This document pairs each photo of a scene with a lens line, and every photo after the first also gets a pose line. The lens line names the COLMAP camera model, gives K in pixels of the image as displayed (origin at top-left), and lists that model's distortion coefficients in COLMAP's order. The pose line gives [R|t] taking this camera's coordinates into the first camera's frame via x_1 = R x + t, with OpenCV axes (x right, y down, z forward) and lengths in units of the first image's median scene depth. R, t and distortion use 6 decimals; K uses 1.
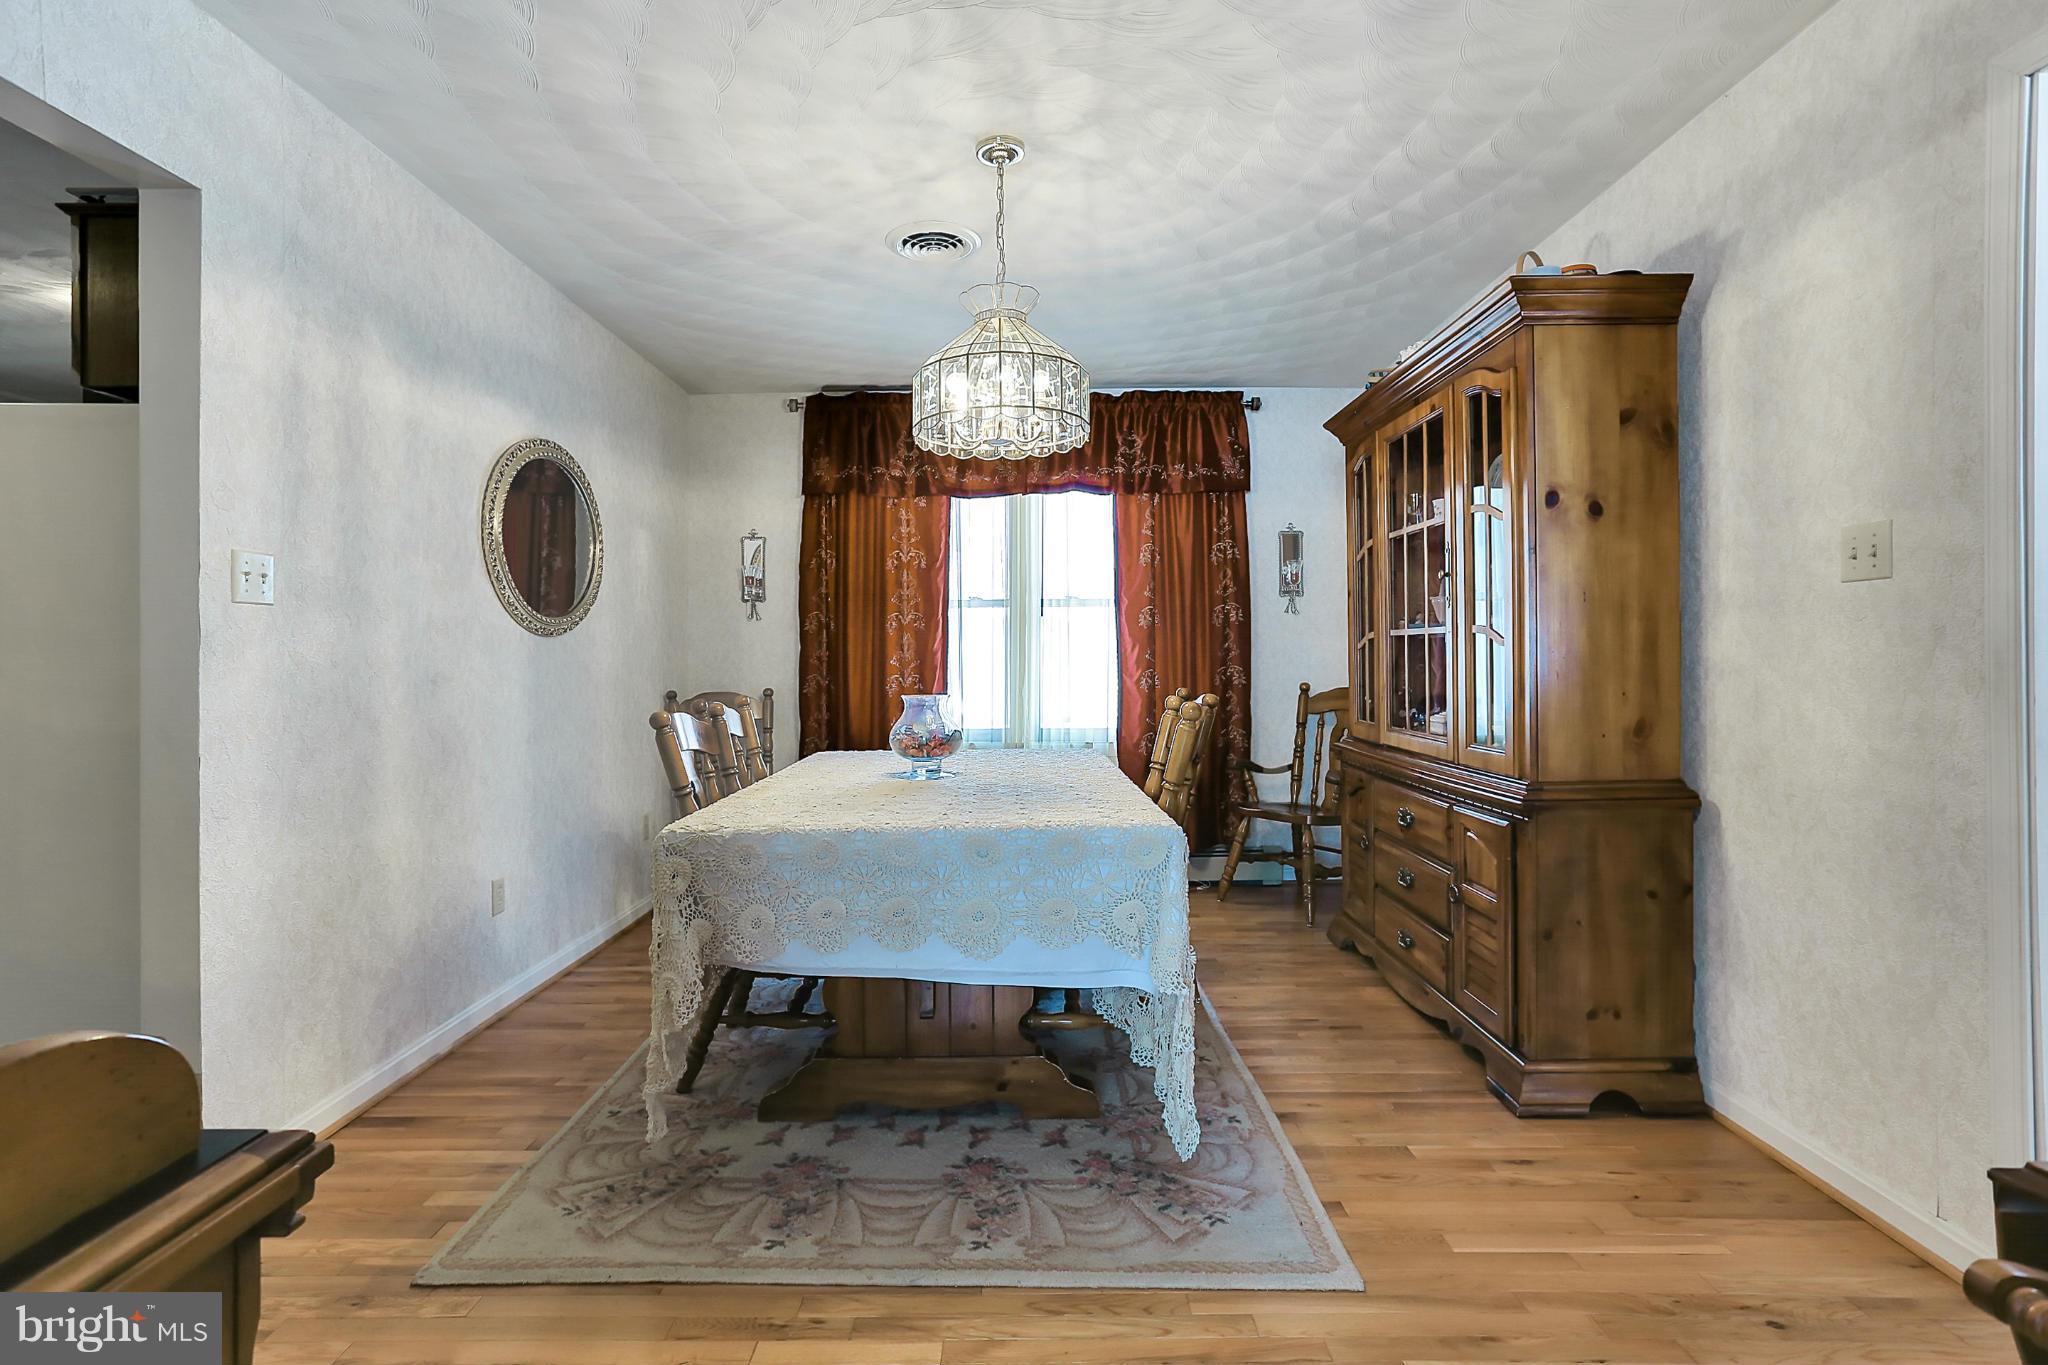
lens RADIAL K [[995.0, 0, 1010.6], [0, 995.0, 669.4], [0, 0, 1]] dist [-0.044043, 0.016159]
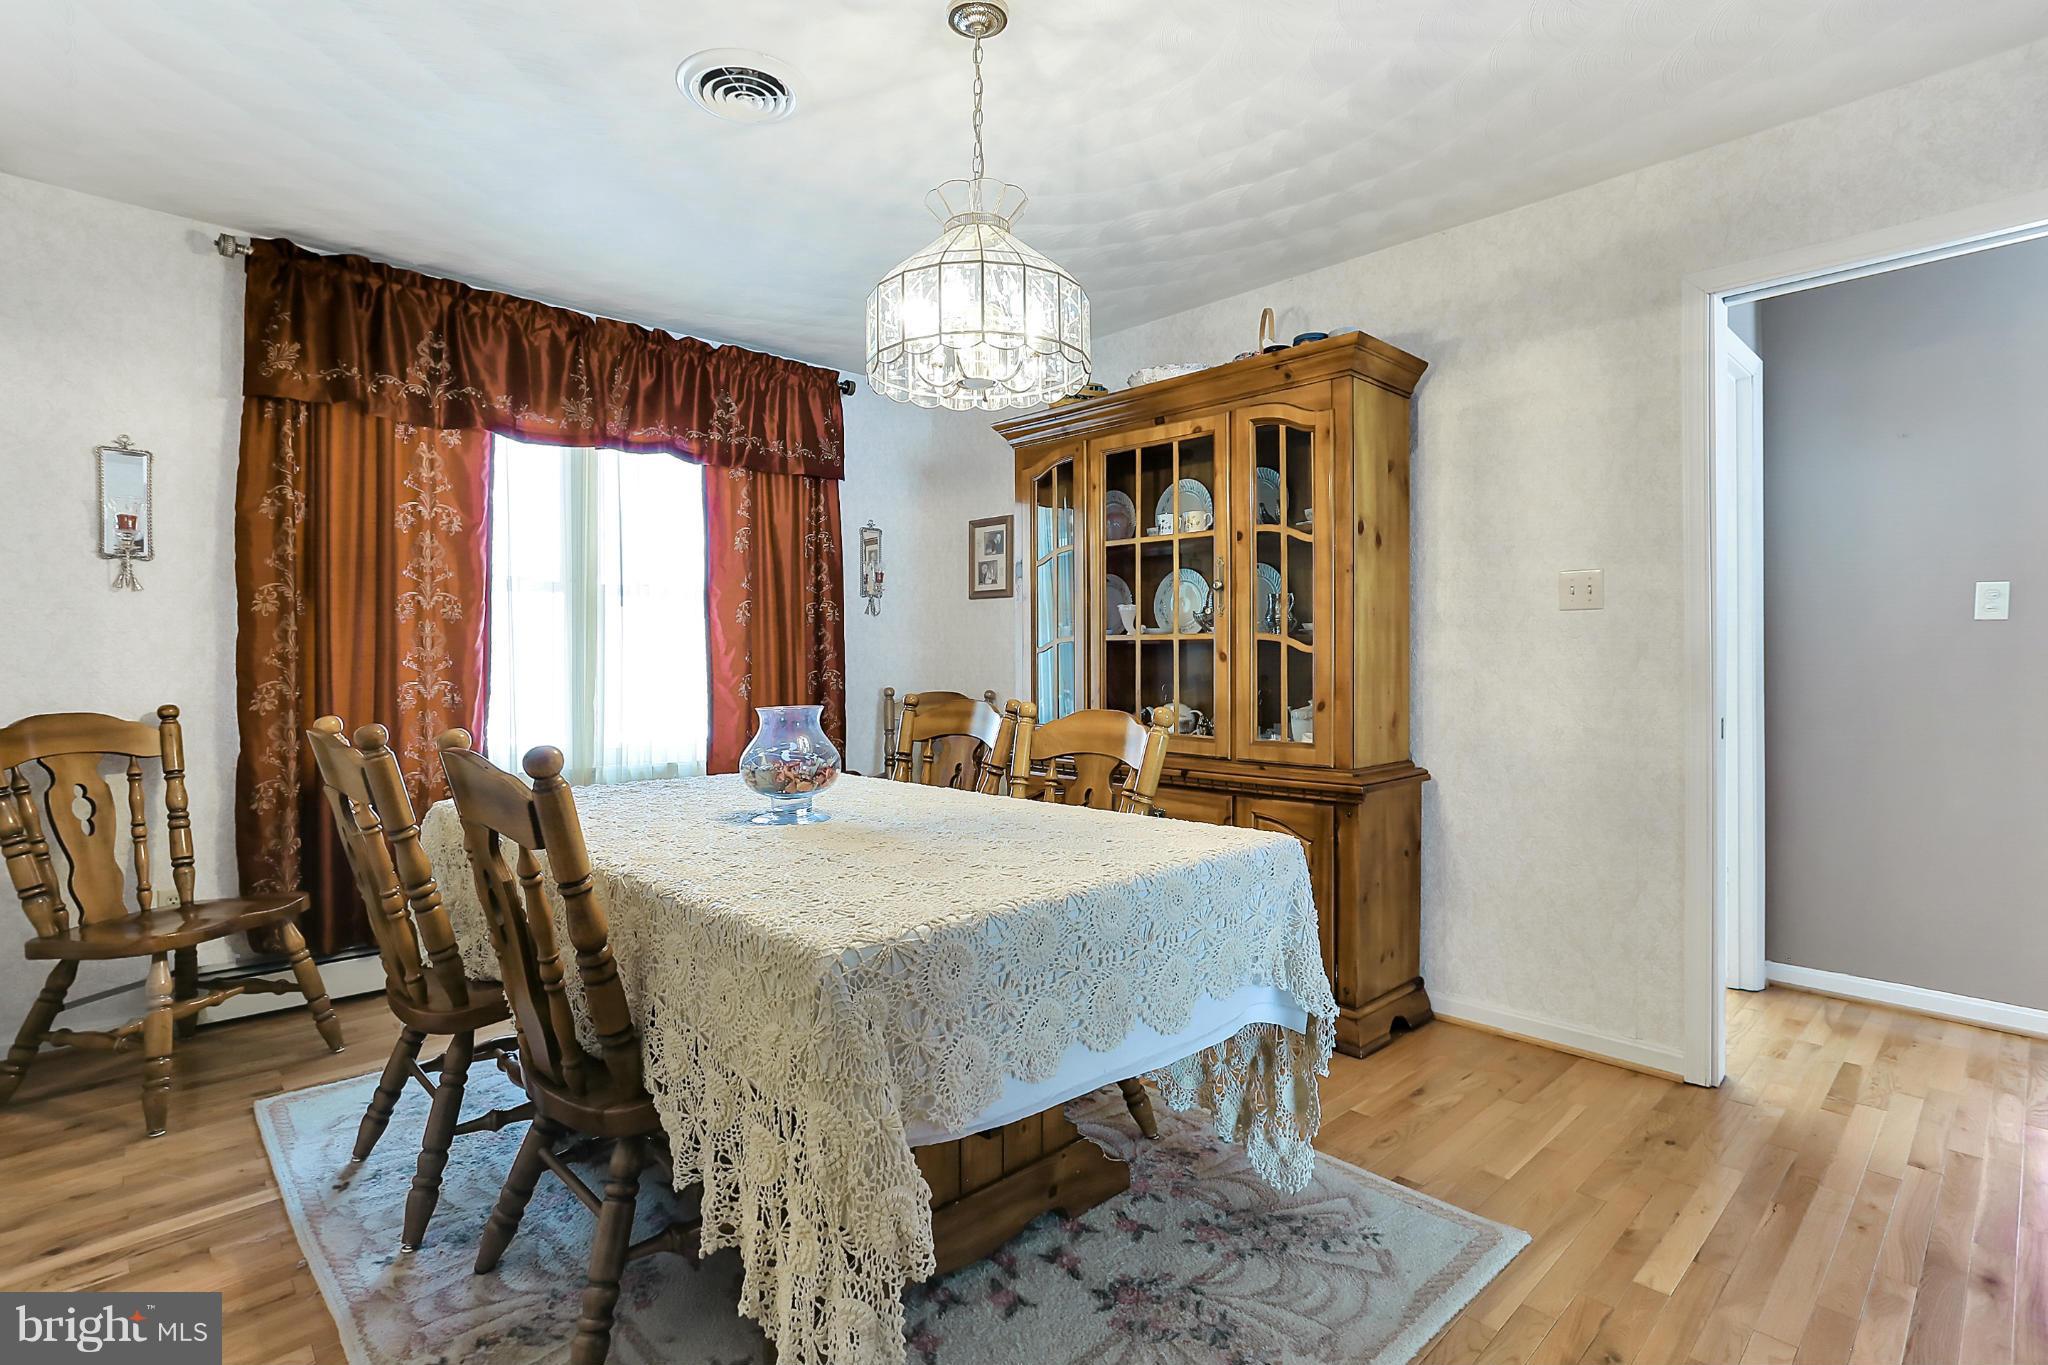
lens RADIAL K [[995.0, 0, 1017.4], [0, 995.0, 679.5], [0, 0, 1]] dist [-0.044043, 0.016159]
pose [[0.716206, -0.004070, 0.697877, -0.486919], [0.000912, 0.999988, 0.004896, 0.001643], [-0.697888, -0.002870, 0.716201, 0.371887]]
